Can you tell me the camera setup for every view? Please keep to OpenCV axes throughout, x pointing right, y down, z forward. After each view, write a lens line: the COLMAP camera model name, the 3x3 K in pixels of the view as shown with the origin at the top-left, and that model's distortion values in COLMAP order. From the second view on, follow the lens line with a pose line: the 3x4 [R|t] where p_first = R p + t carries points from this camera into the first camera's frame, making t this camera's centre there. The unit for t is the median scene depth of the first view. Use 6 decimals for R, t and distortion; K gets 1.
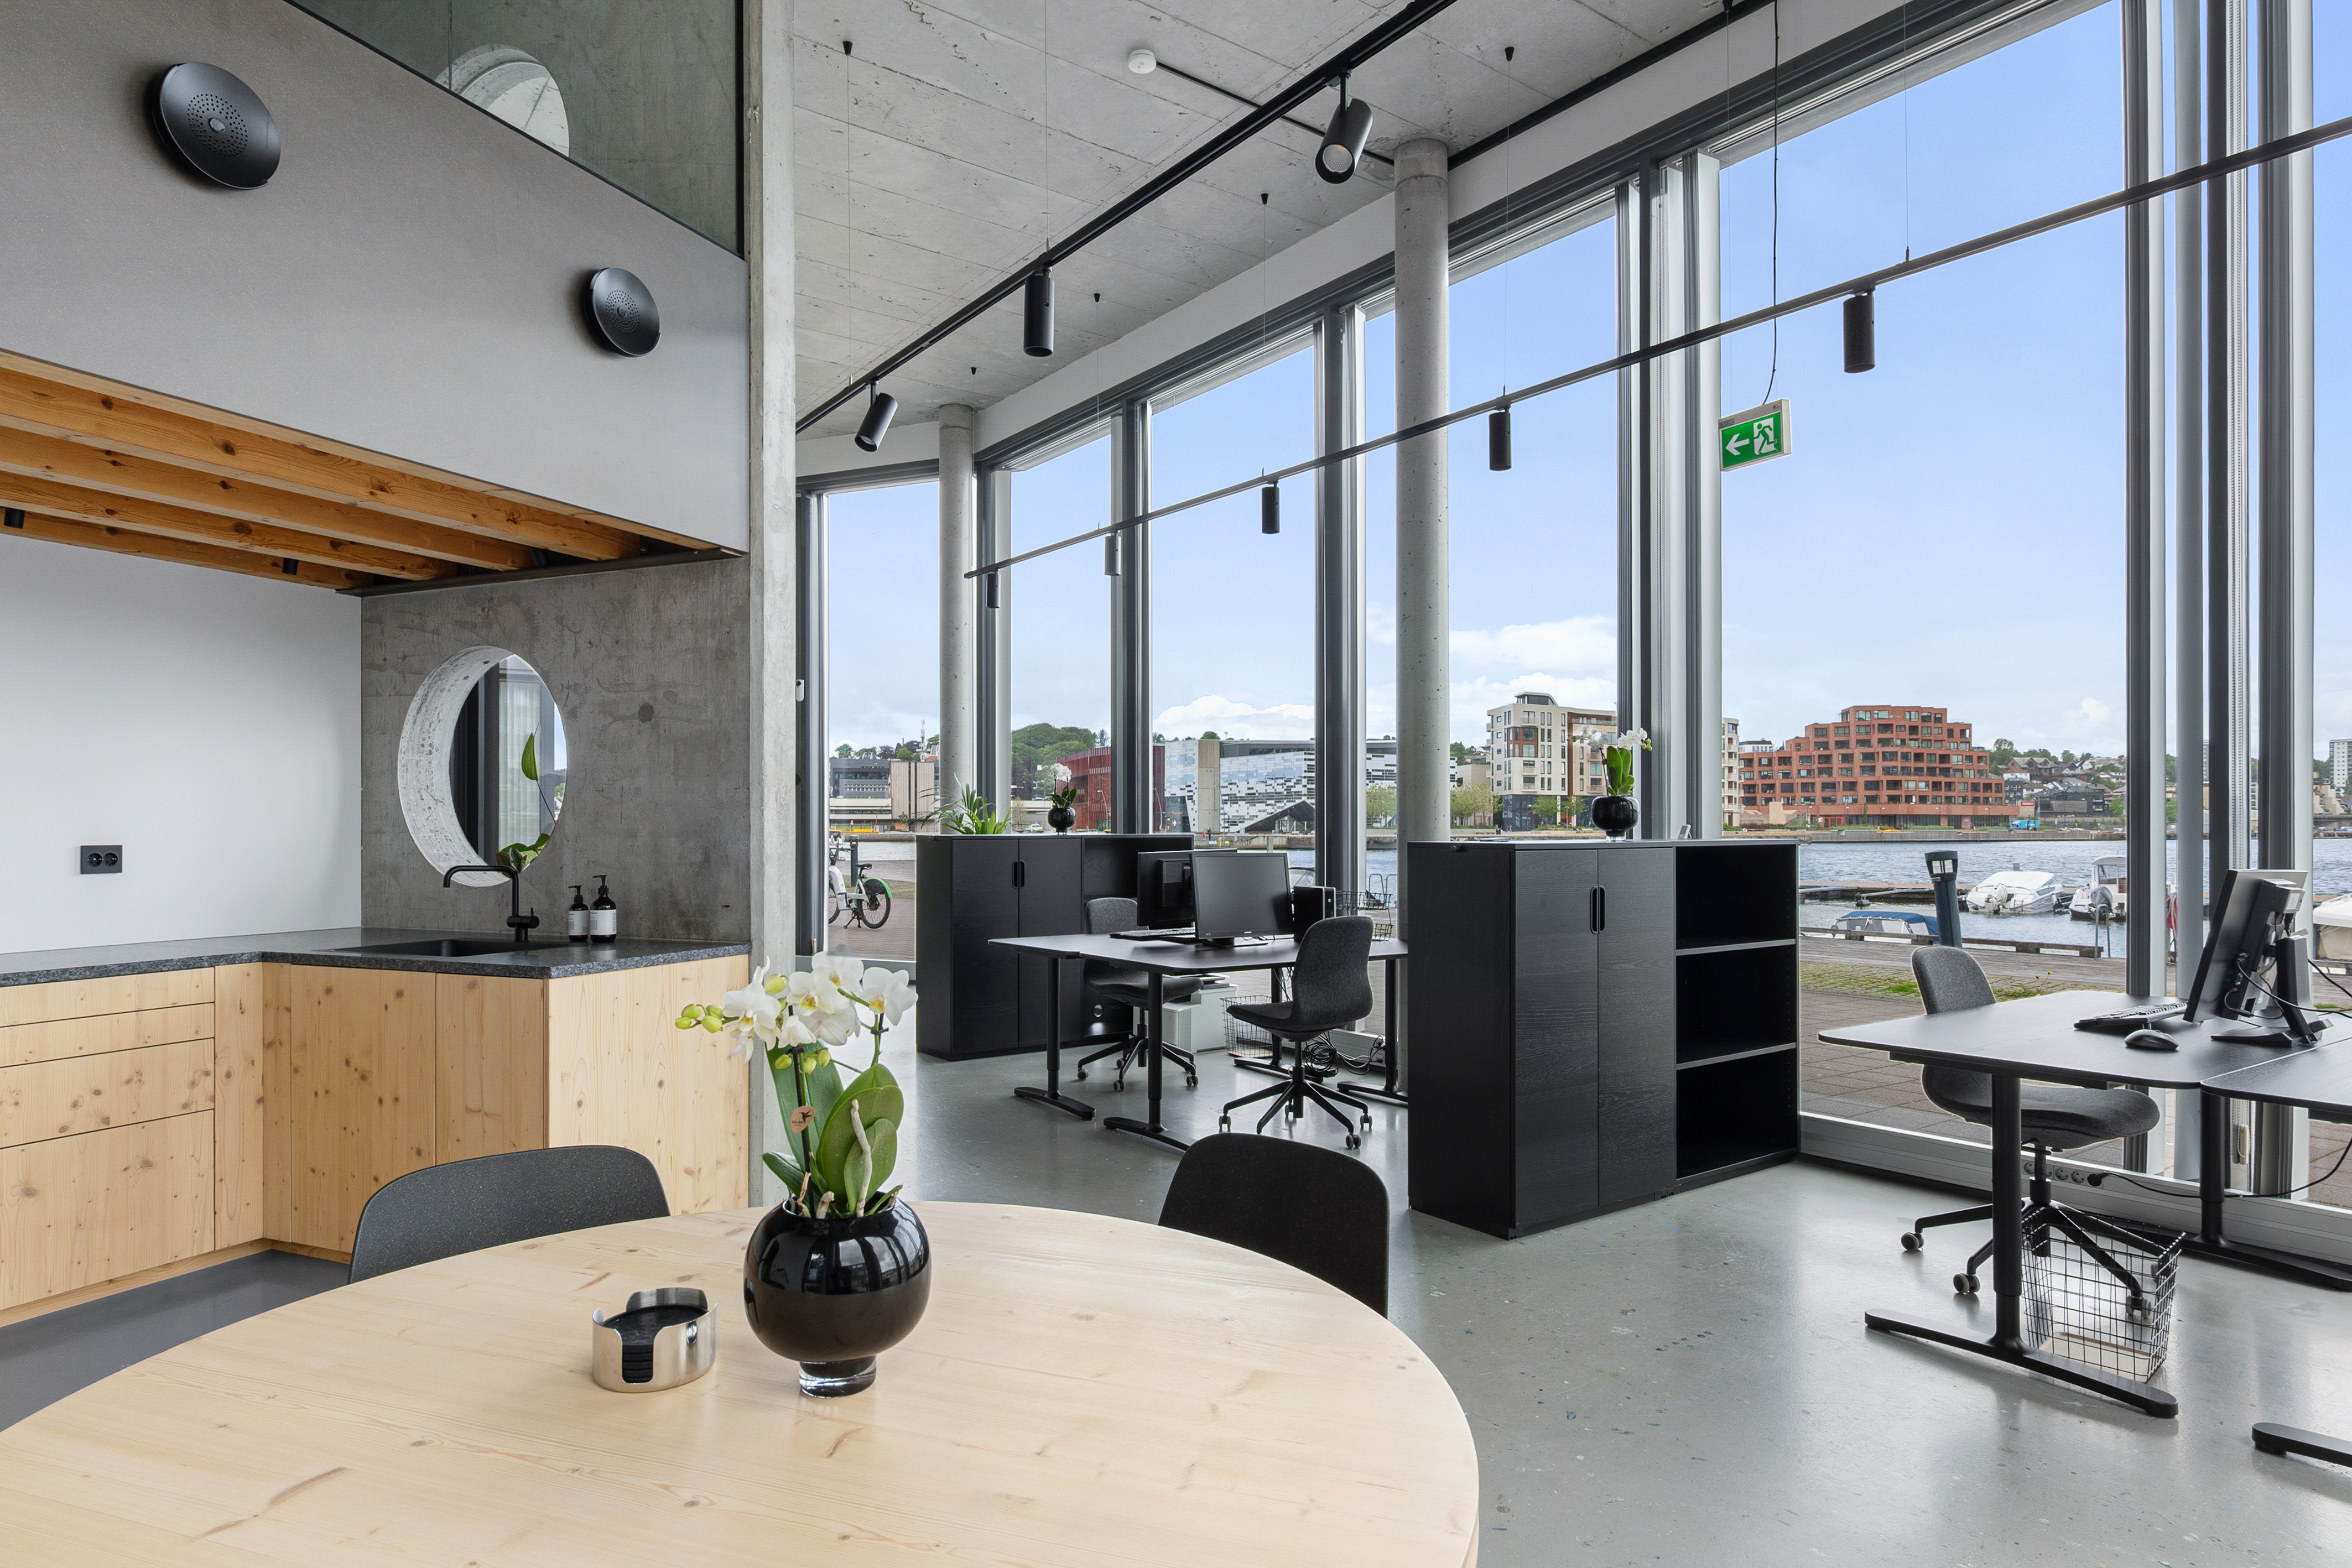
lens RADIAL K [[1363.5, 0, 1164.0], [0, 1363.5, 817.7], [0, 0, 1]] dist [0.018149, -0.003411]
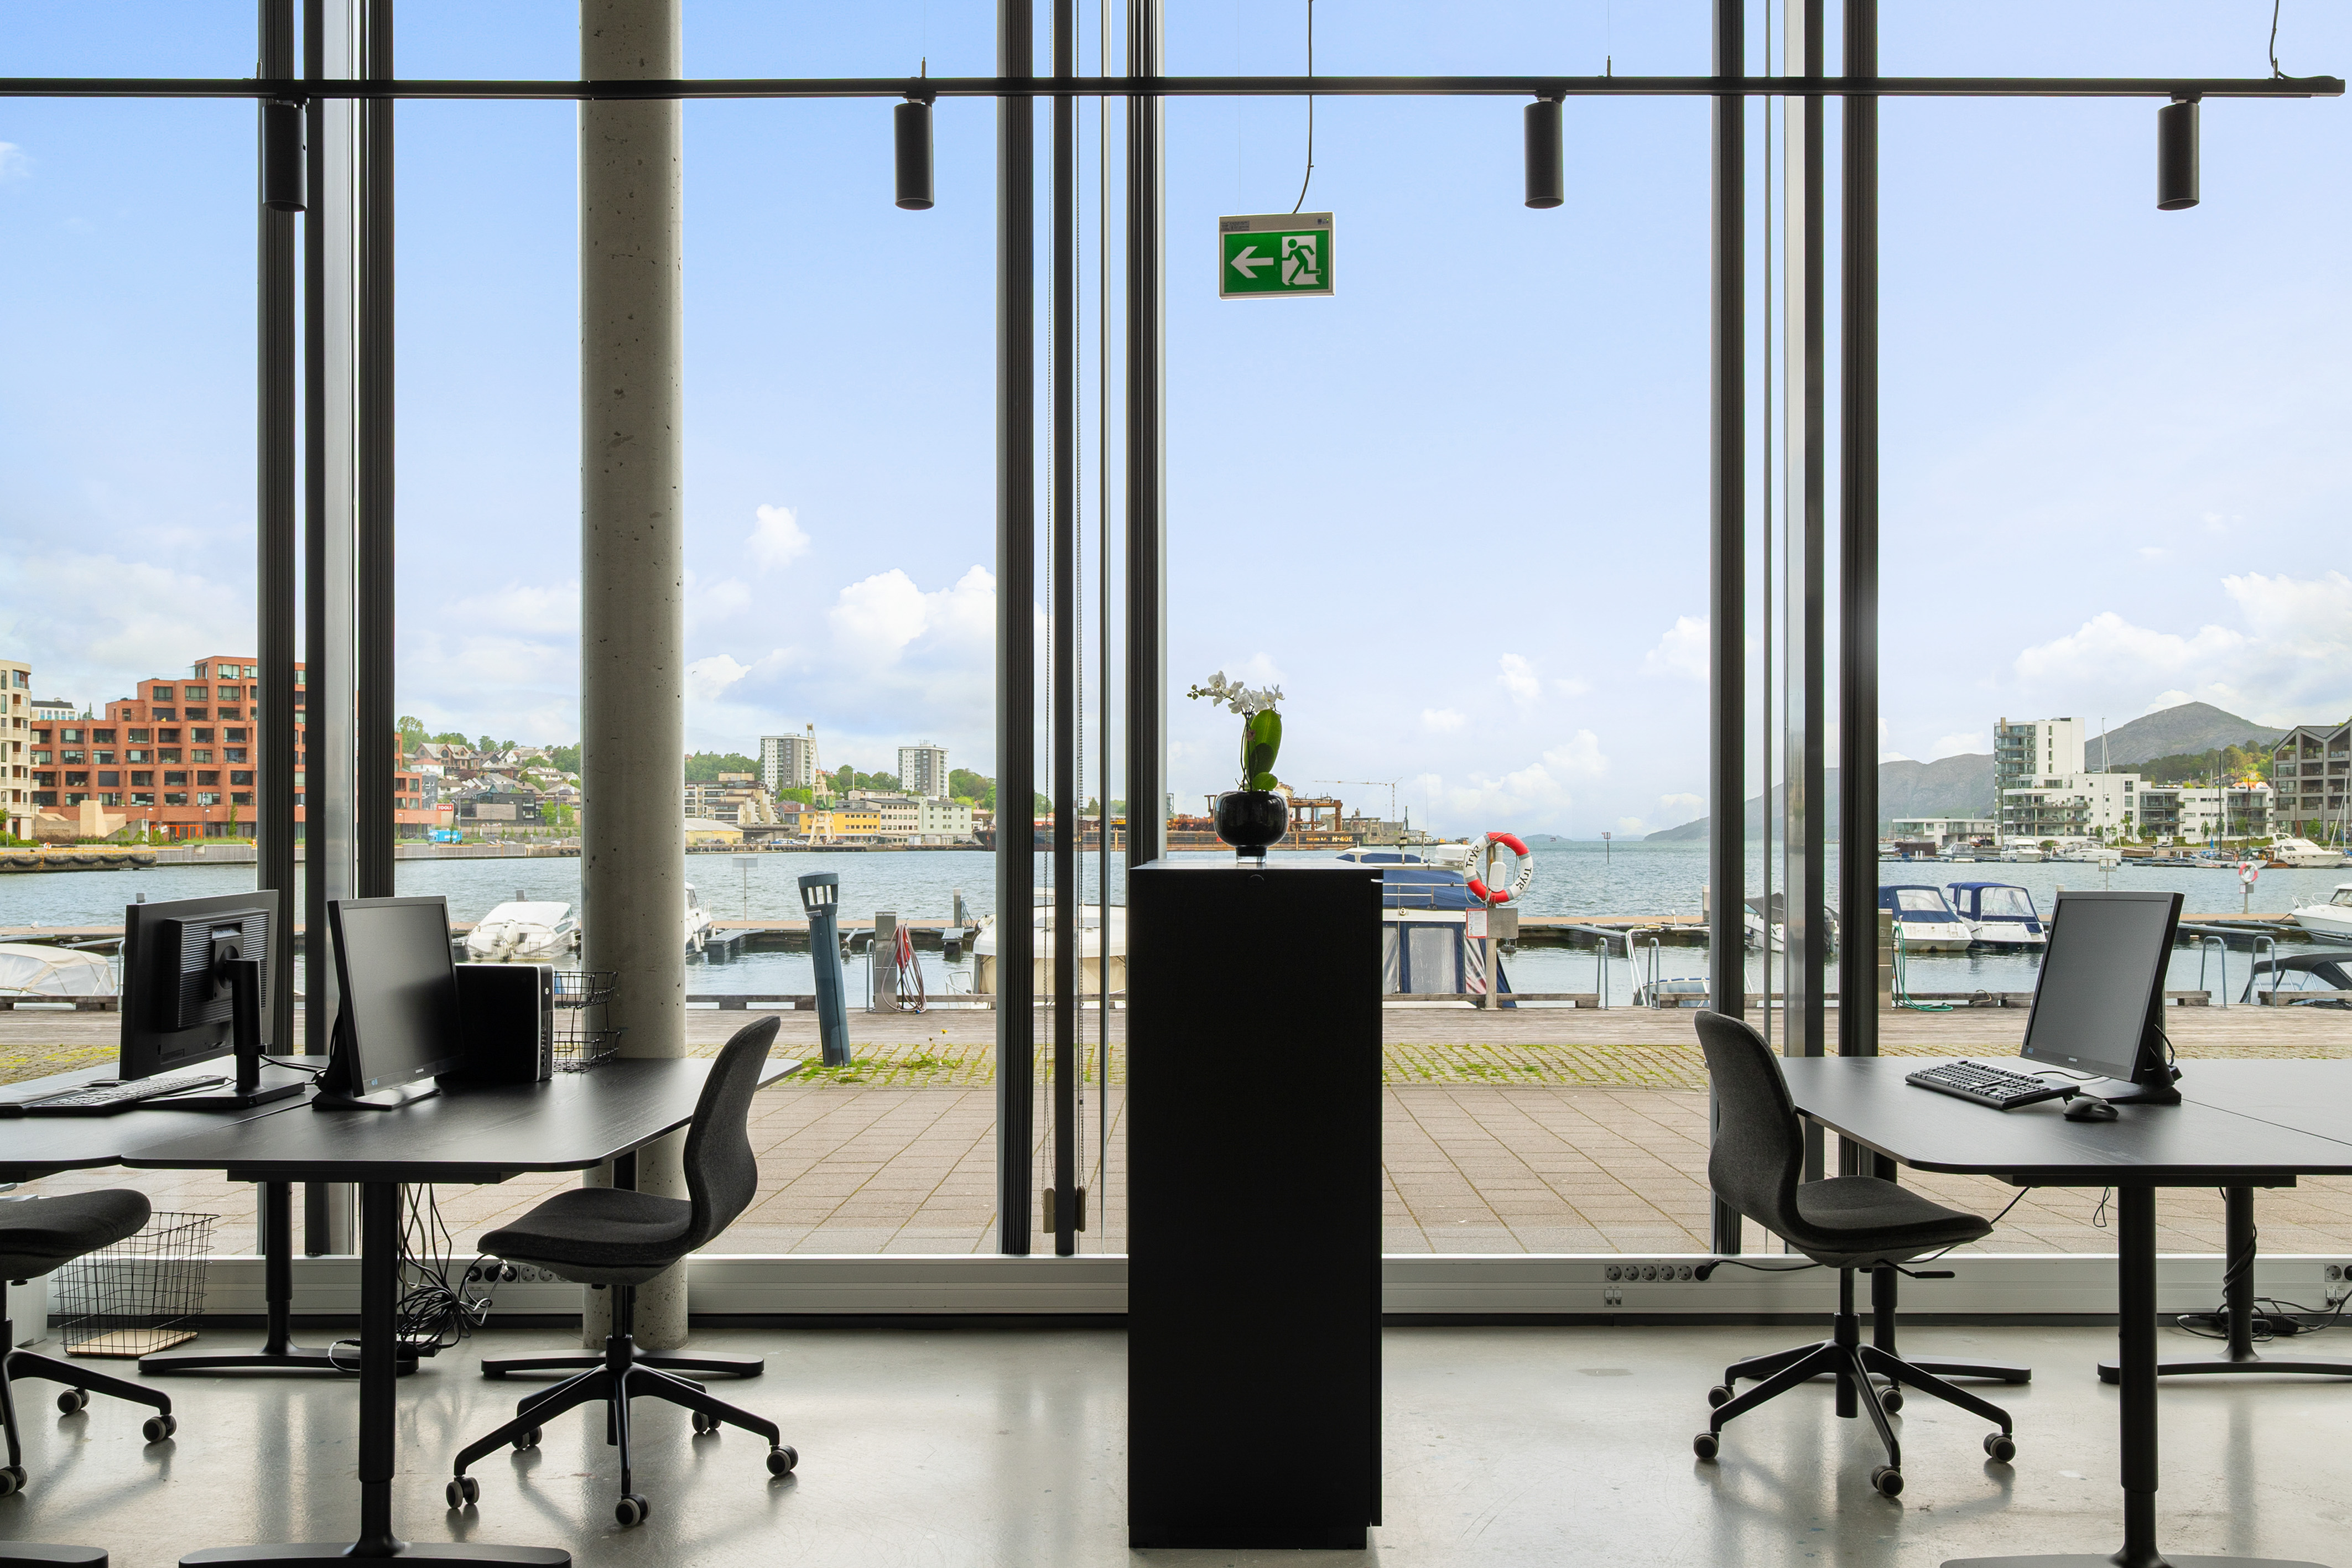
lens RADIAL K [[2061.1, 0, 1205.5], [0, 2061.1, 761.6], [0, 0, 1]] dist [0.020293, 0.000371]
pose [[0.590432, 0.030436, 0.806513, -0.454374], [-0.005446, 0.999416, -0.033729, 0.002928], [-0.807069, 0.015522, 0.590253, 0.502178]]
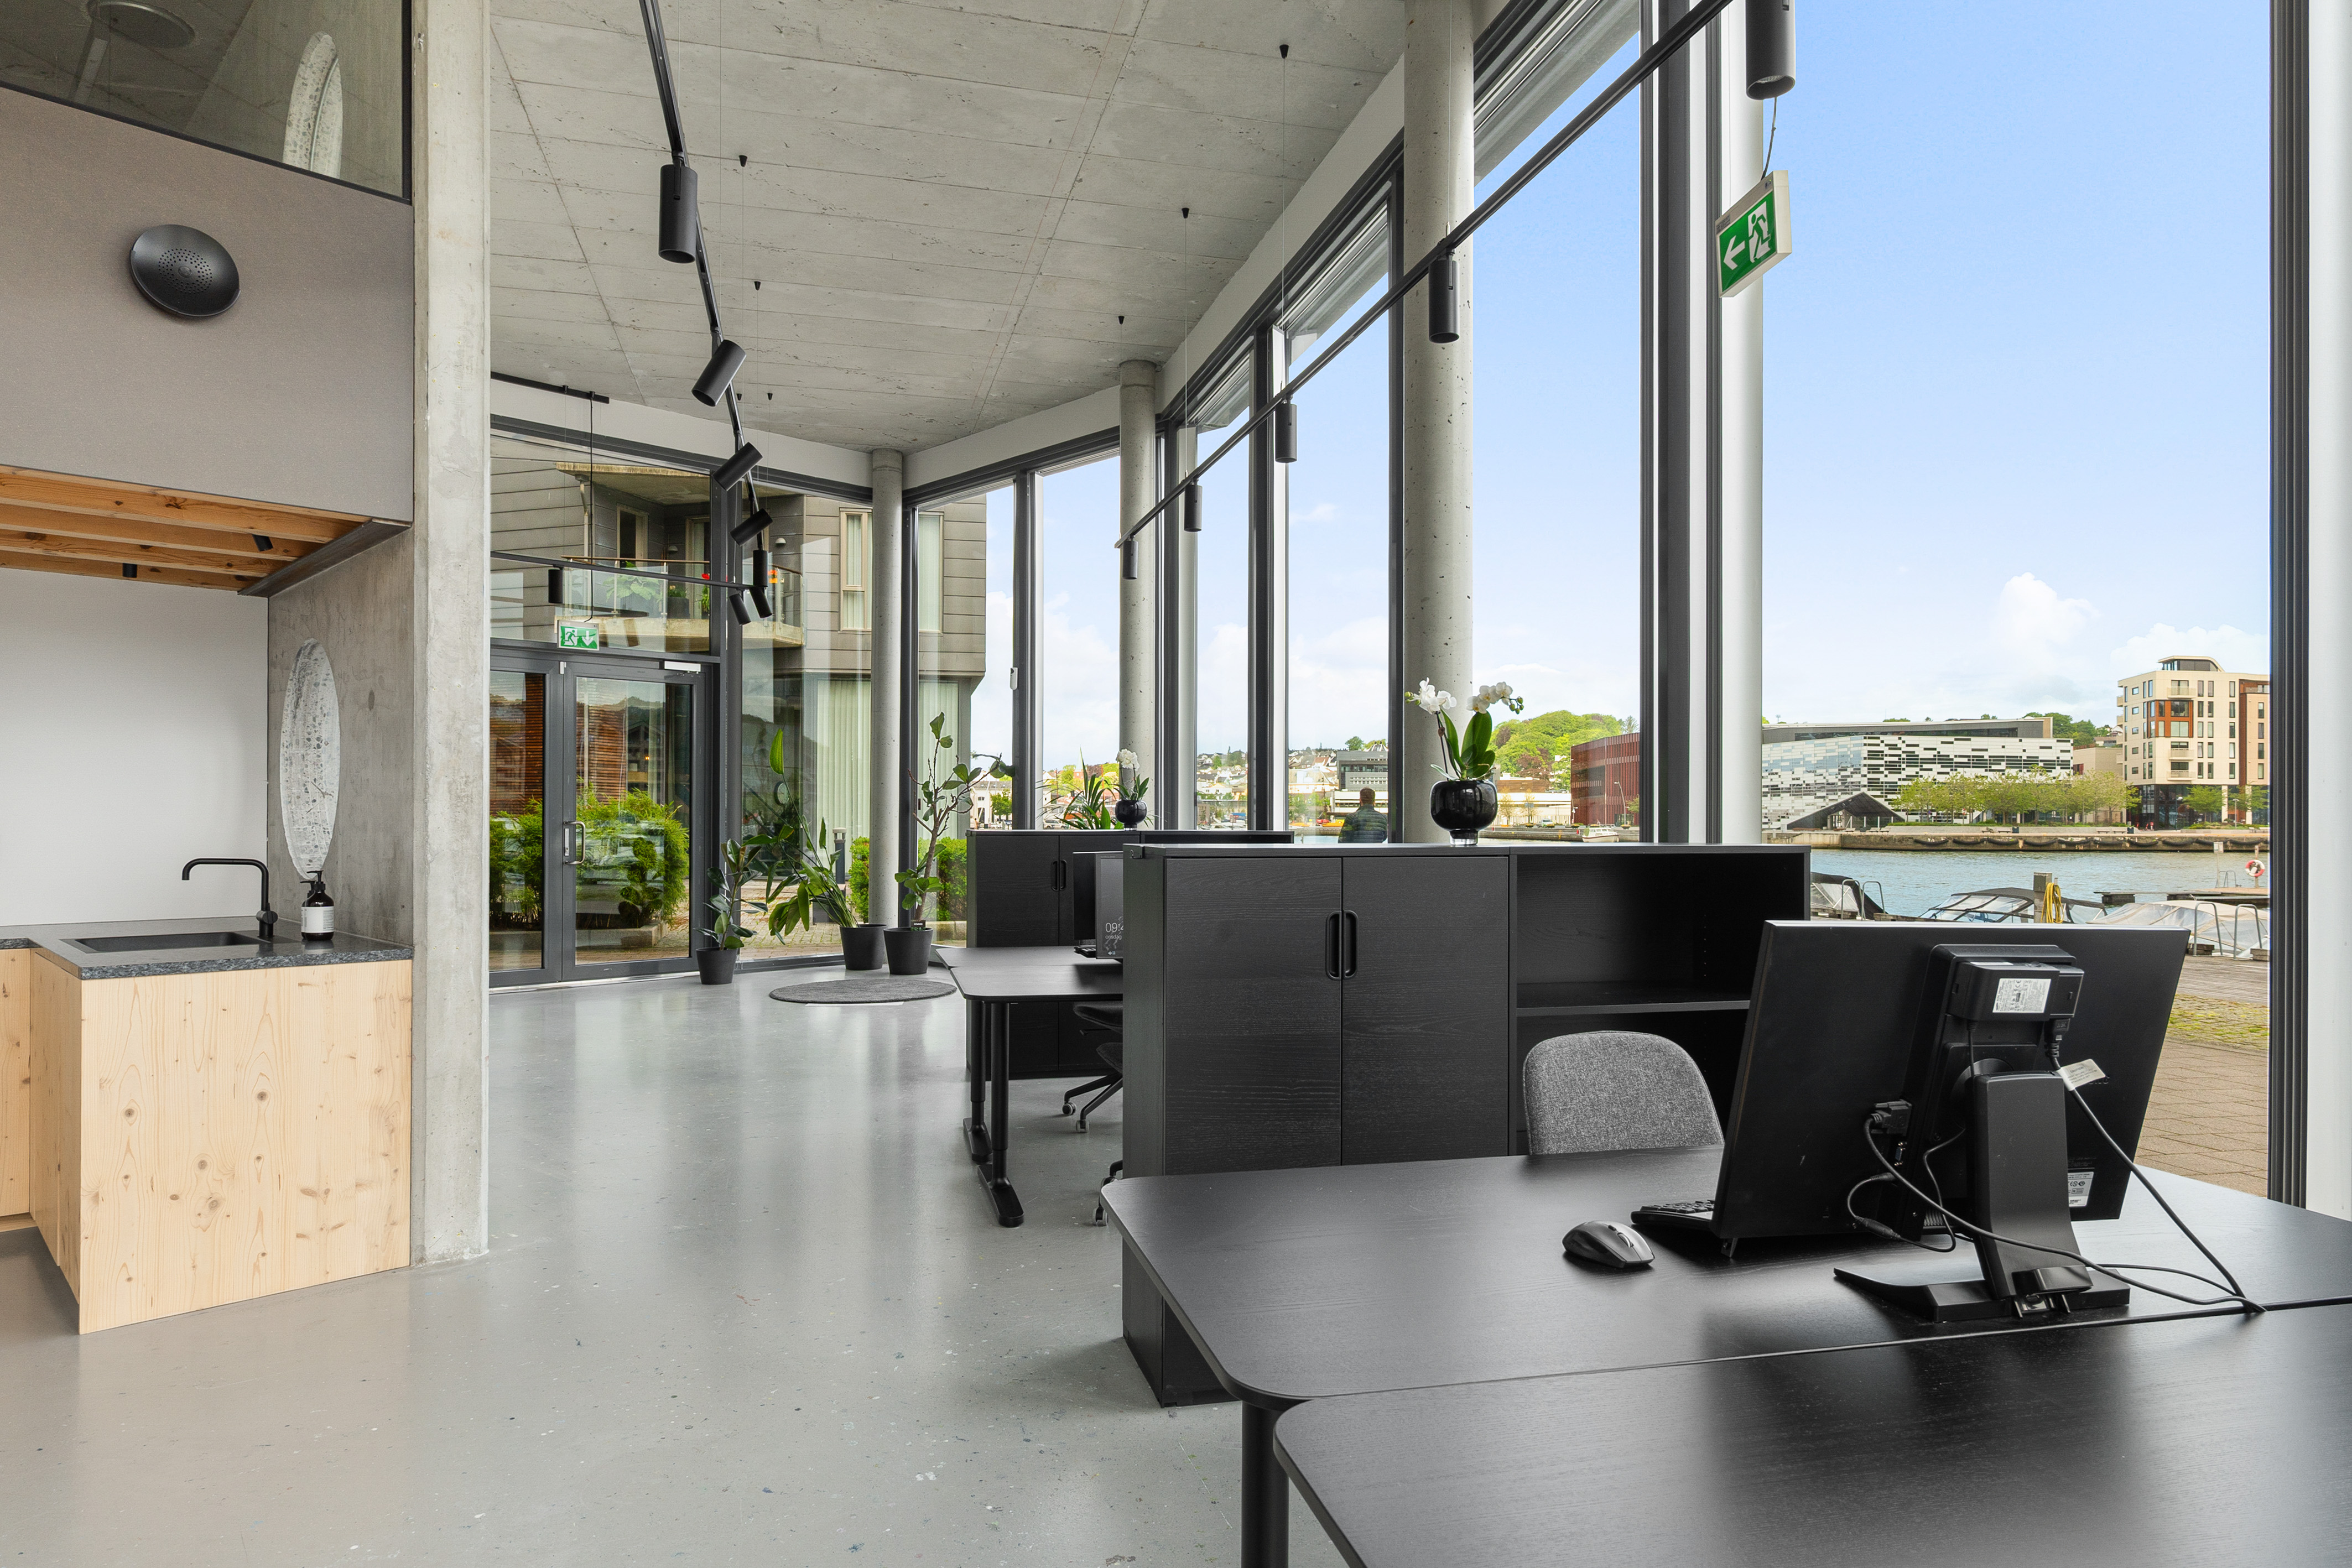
lens RADIAL K [[1363.5, 0, 1137.3], [0, 1363.5, 815.3], [0, 0, 1]] dist [0.018149, -0.003411]
pose [[0.924728, 0.003192, -0.380615, 0.470235], [-0.001852, 0.999991, 0.003888, -0.001201], [0.380624, -0.002891, 0.924725, 0.315039]]
